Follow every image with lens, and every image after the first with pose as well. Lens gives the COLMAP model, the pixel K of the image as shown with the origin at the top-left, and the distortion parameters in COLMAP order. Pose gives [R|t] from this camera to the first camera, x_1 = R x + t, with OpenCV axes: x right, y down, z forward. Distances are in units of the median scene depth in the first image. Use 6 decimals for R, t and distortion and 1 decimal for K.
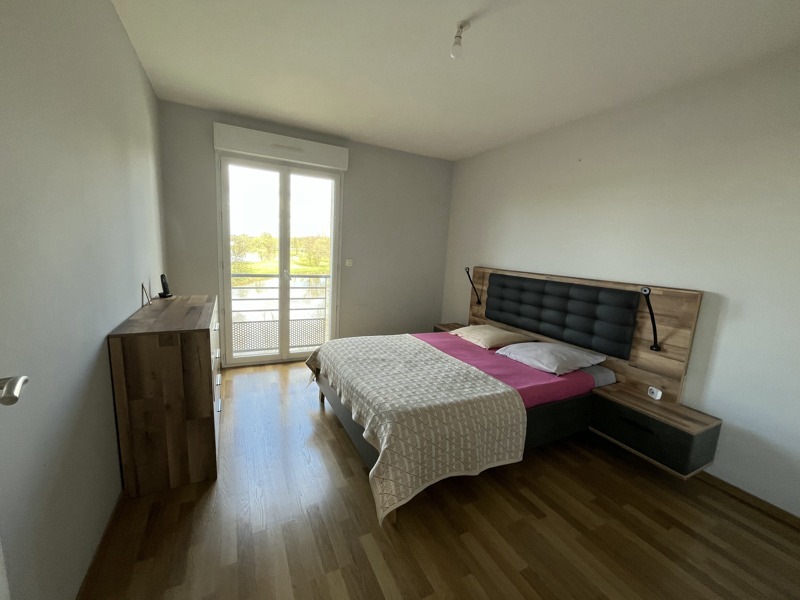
lens RADIAL K [[323.2, 0, 397.3], [0, 323.2, 301.9], [0, 0, 1]] dist [0.001295, -0.000160]
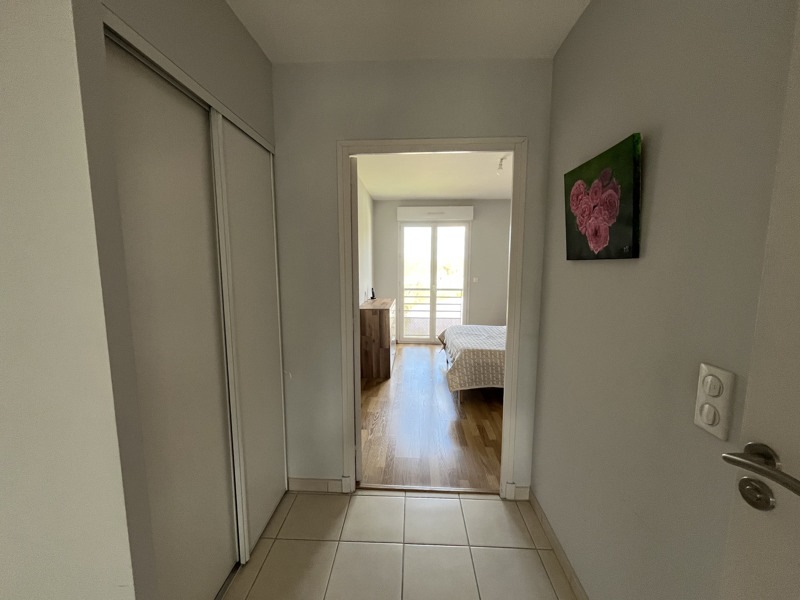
lens RADIAL K [[323.2, 0, 399.4], [0, 323.2, 301.0], [0, 0, 1]] dist [0.001295, -0.000160]
pose [[0.866333, -0.000505, -0.499466, 0.319708], [-0.031992, 0.997890, -0.056499, 0.075893], [0.498440, 0.064926, 0.864489, -0.487596]]
